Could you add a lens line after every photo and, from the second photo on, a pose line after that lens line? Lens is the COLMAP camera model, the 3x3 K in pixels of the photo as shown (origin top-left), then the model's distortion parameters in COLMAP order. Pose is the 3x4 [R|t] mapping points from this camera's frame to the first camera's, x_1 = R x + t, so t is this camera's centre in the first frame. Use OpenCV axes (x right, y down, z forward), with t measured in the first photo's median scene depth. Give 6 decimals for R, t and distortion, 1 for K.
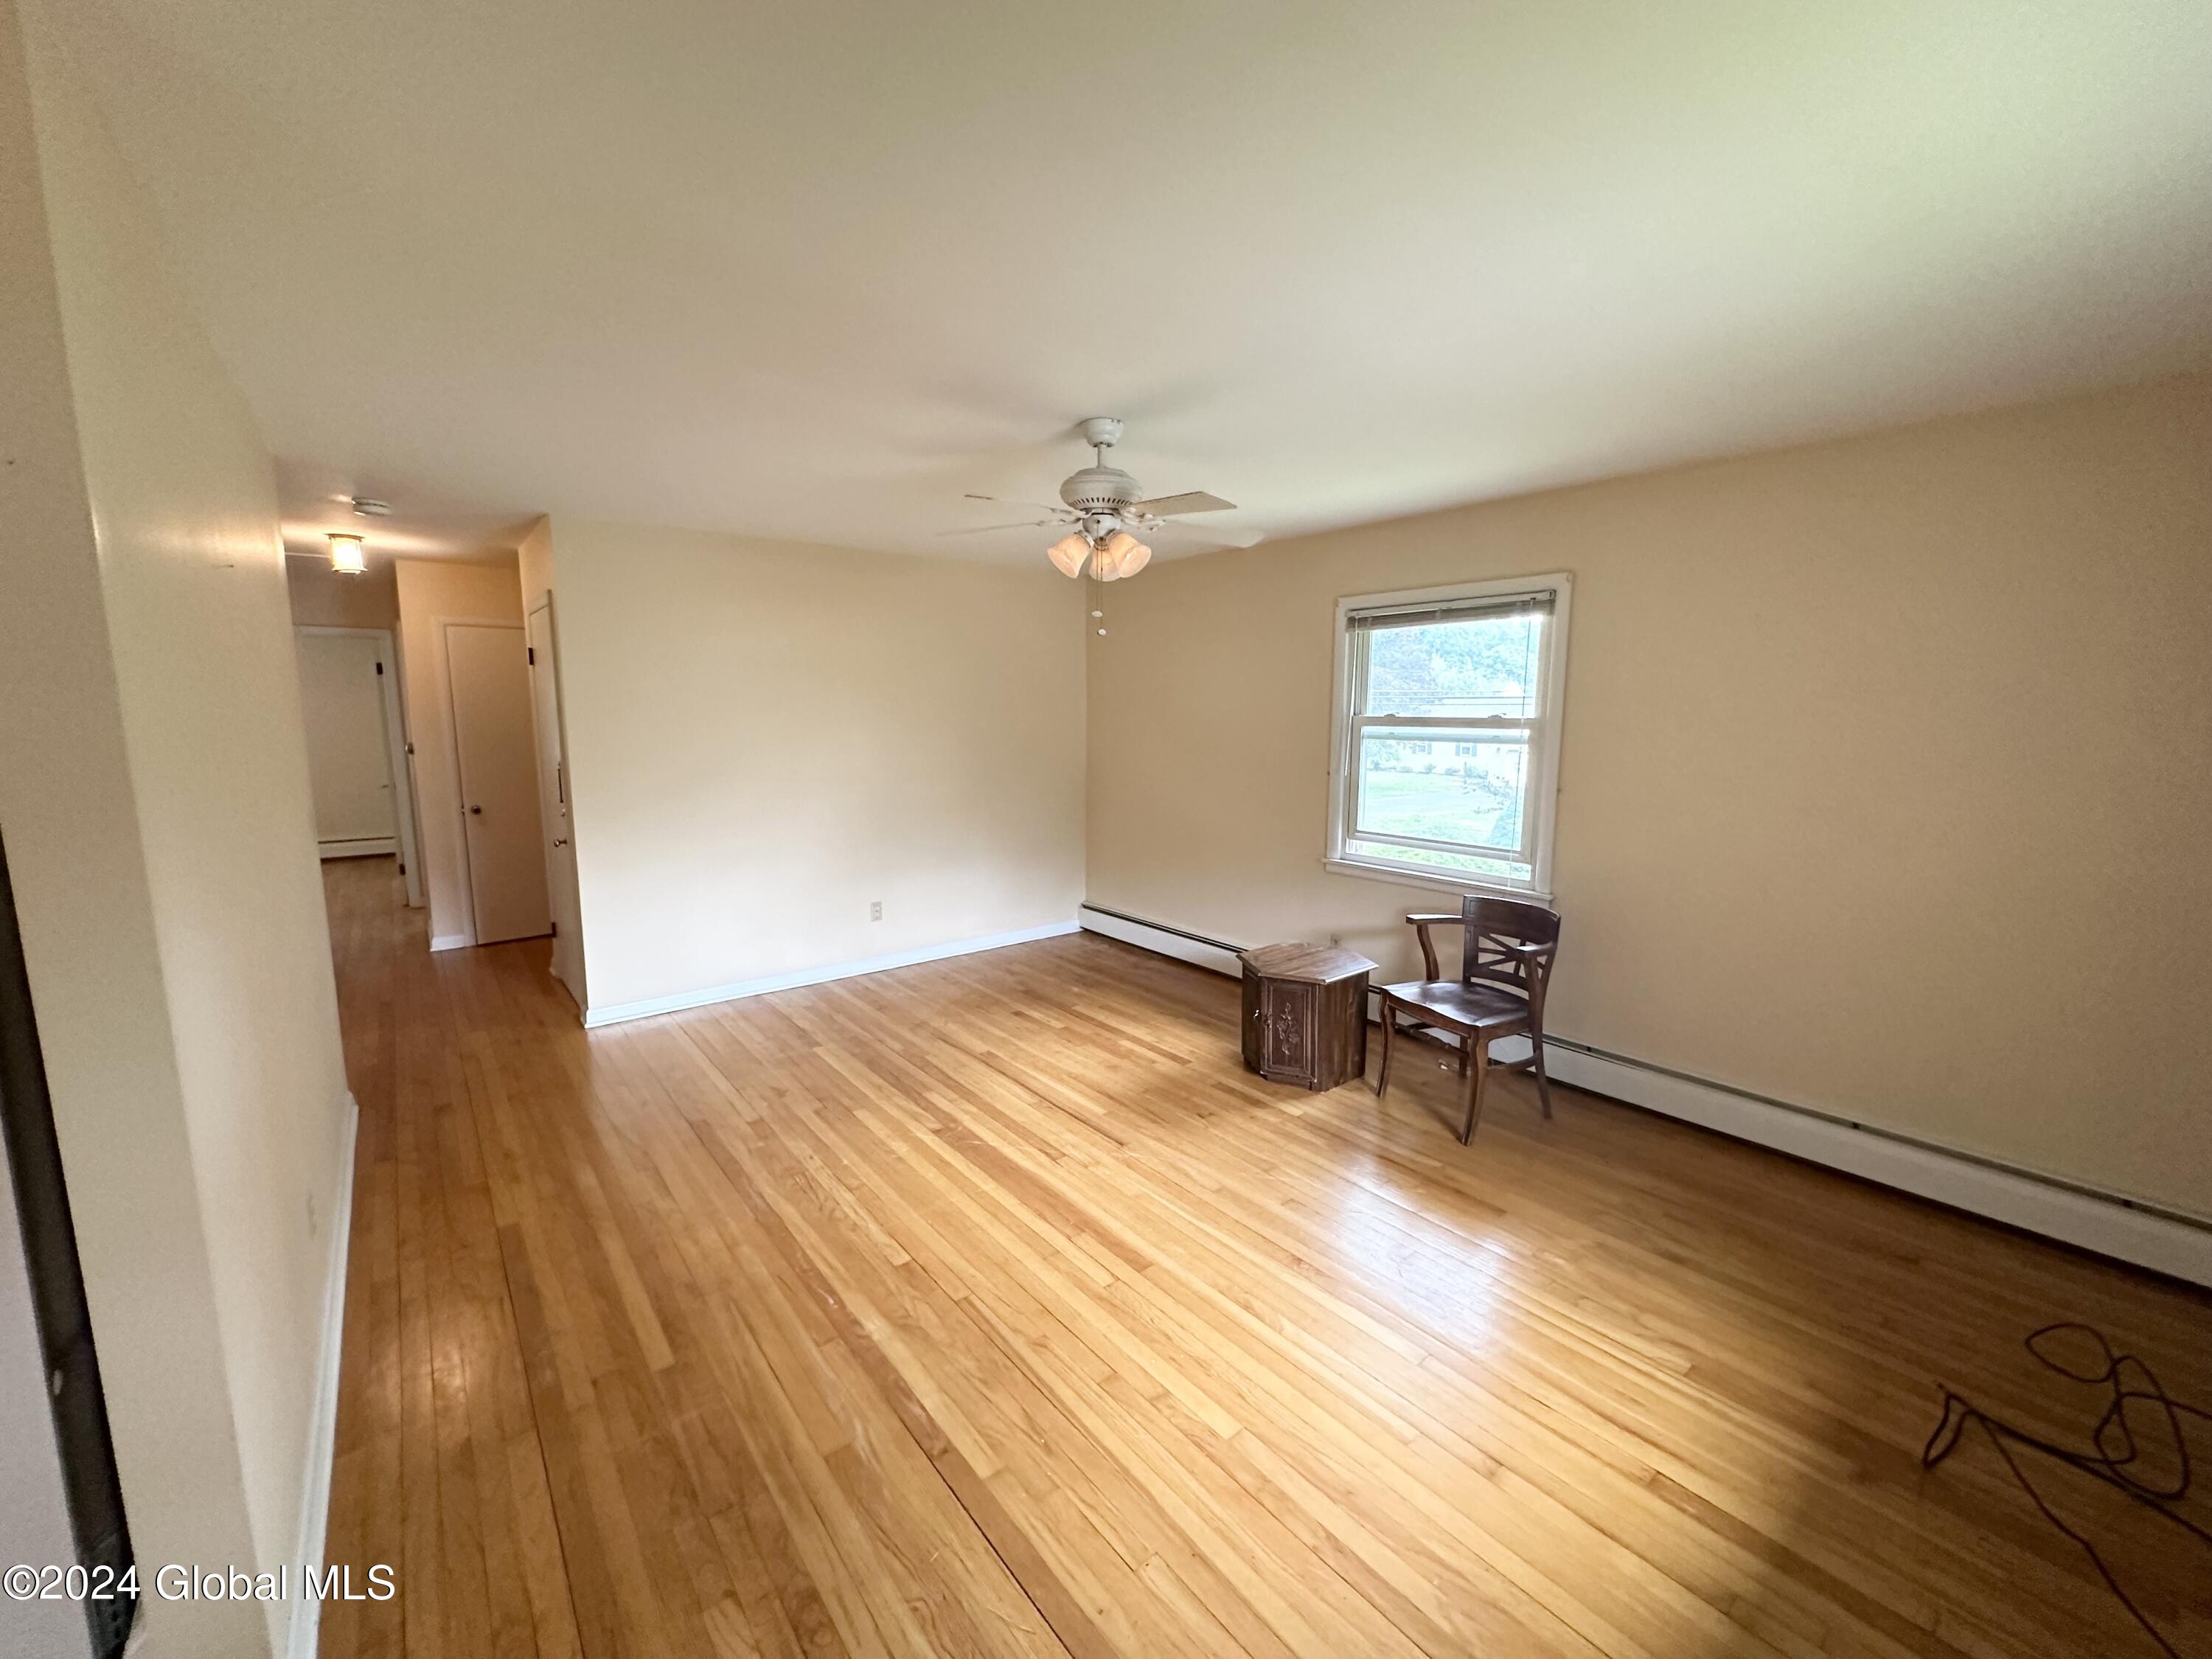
lens RADIAL K [[882.0, 0, 1109.6], [0, 882.0, 828.2], [0, 0, 1]] dist [-0.004499, 0.000900]
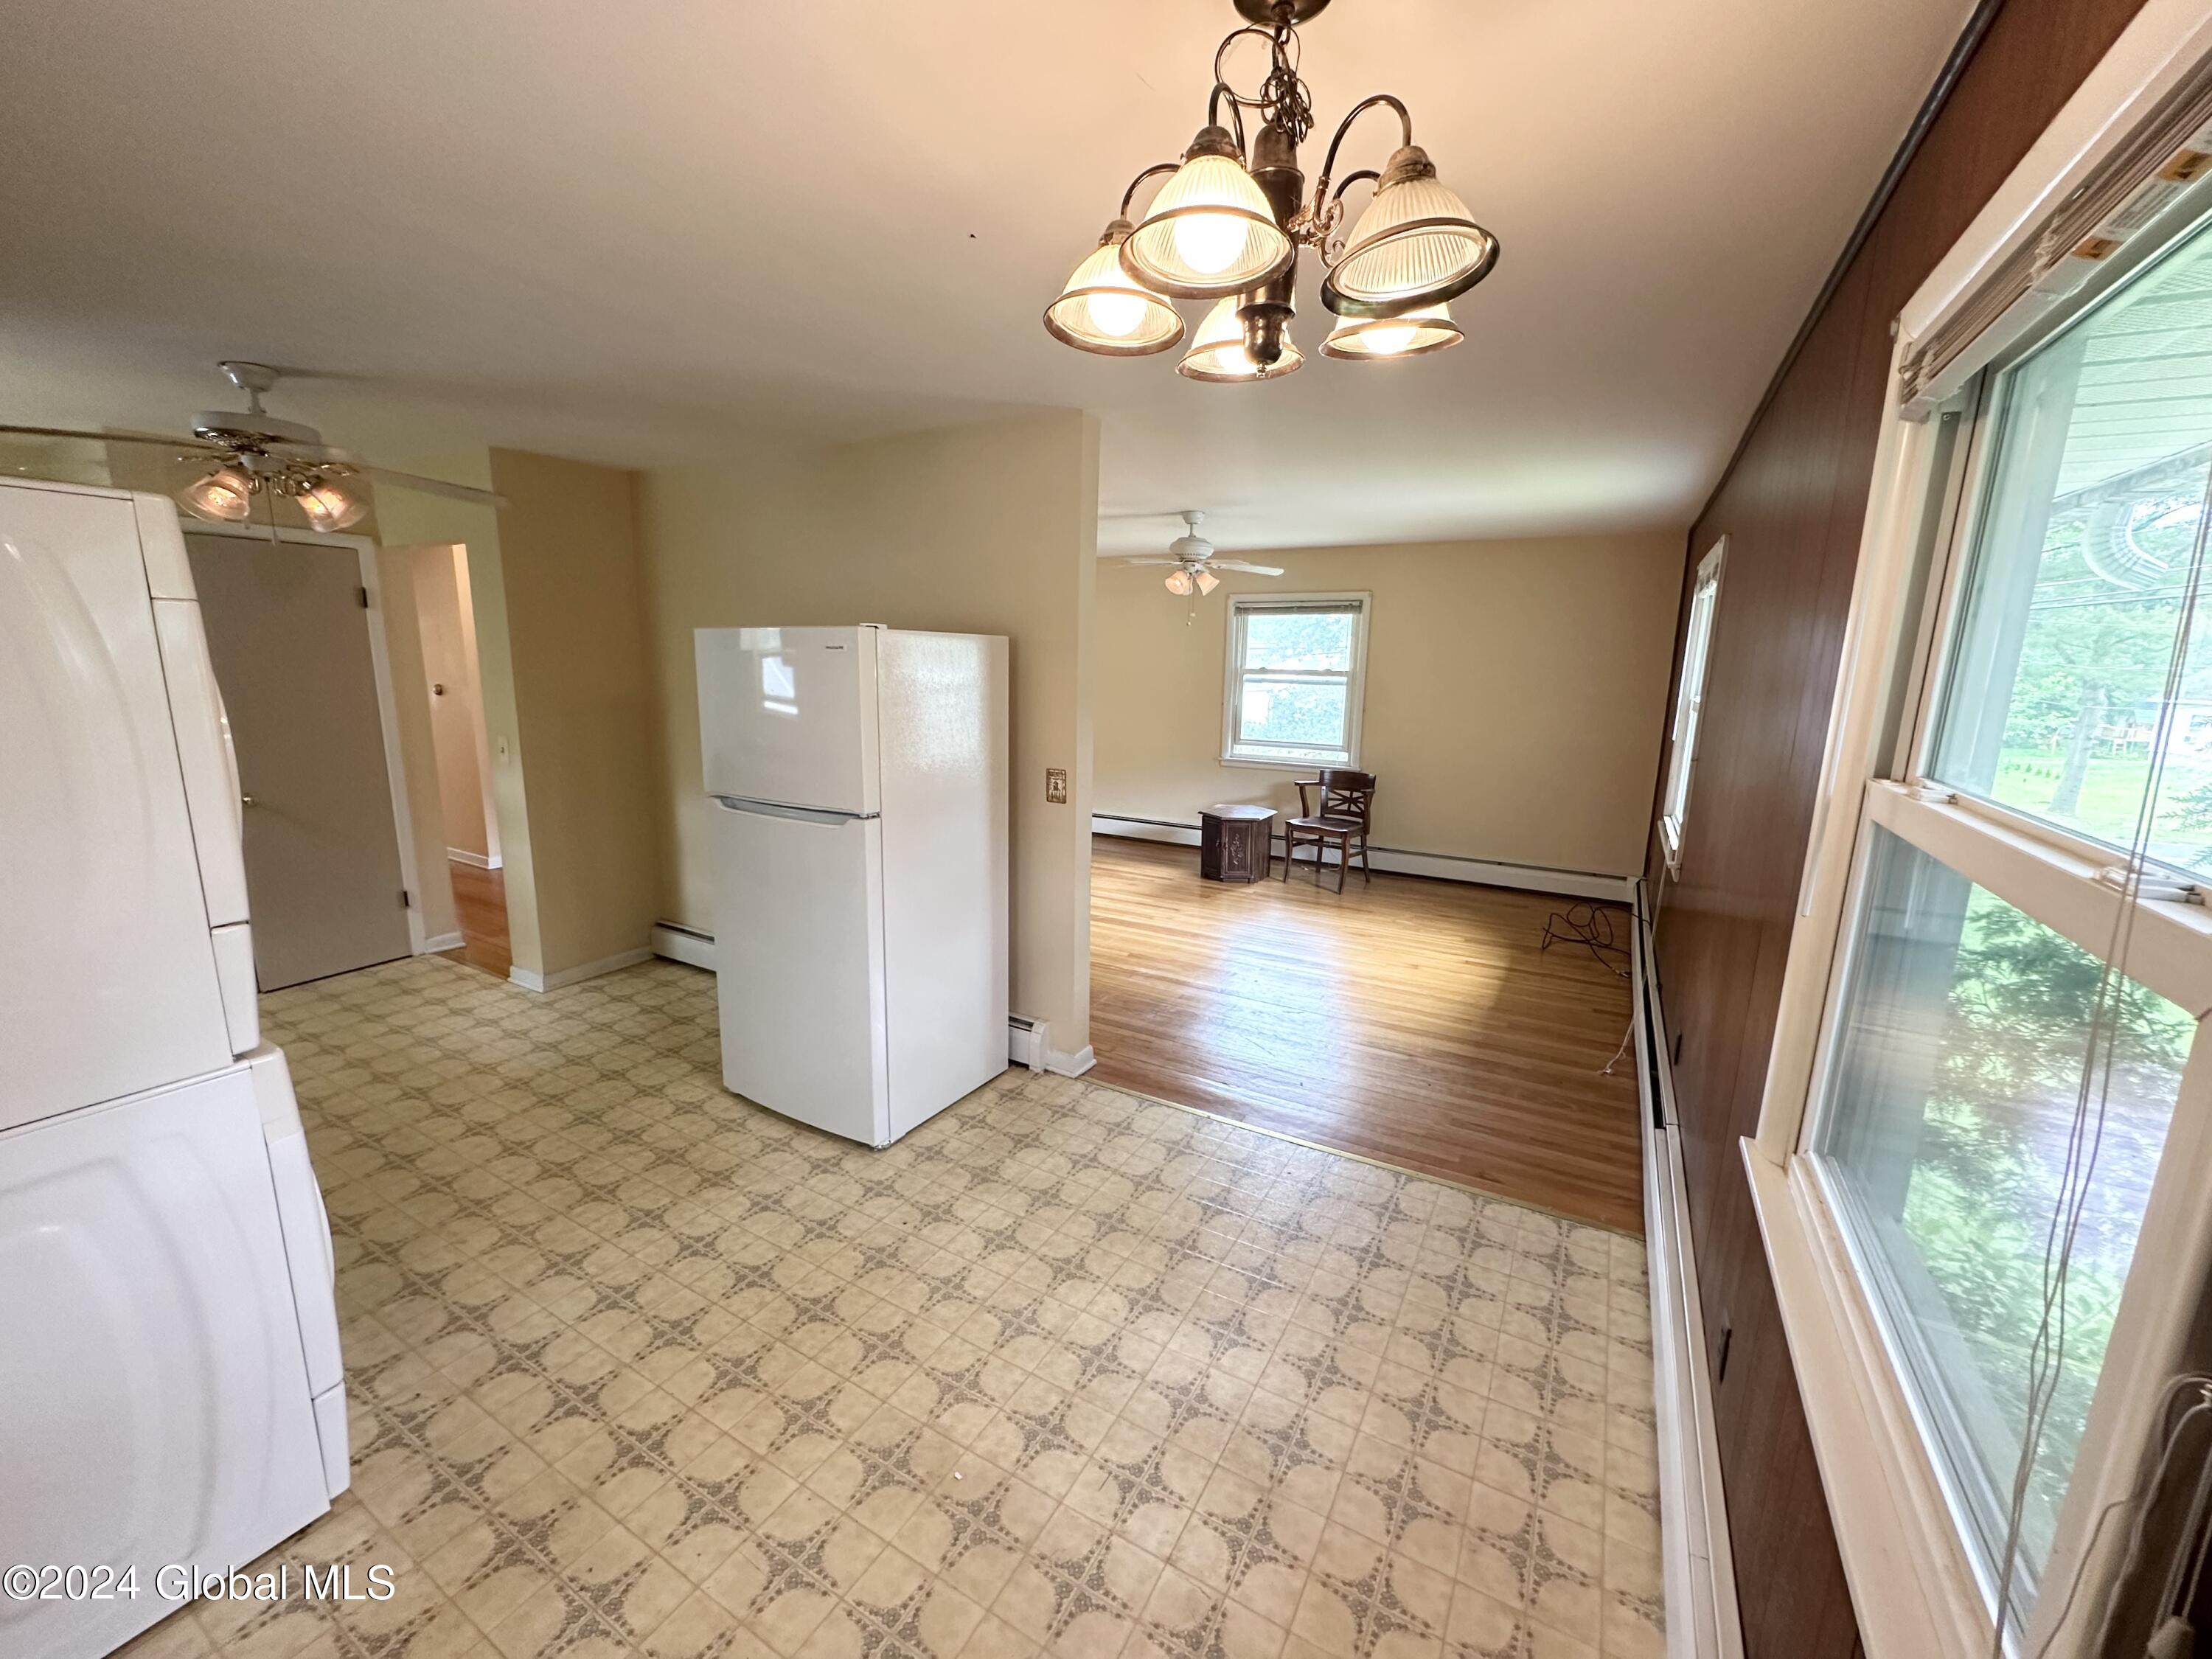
lens RADIAL K [[882.0, 0, 1101.6], [0, 882.0, 837.0], [0, 0, 1]] dist [-0.004499, 0.000900]
pose [[0.934009, -0.058848, 0.352369, -0.660255], [0.032597, 0.996263, 0.079979, 0.053804], [-0.355759, -0.063215, 0.932437, -0.534670]]
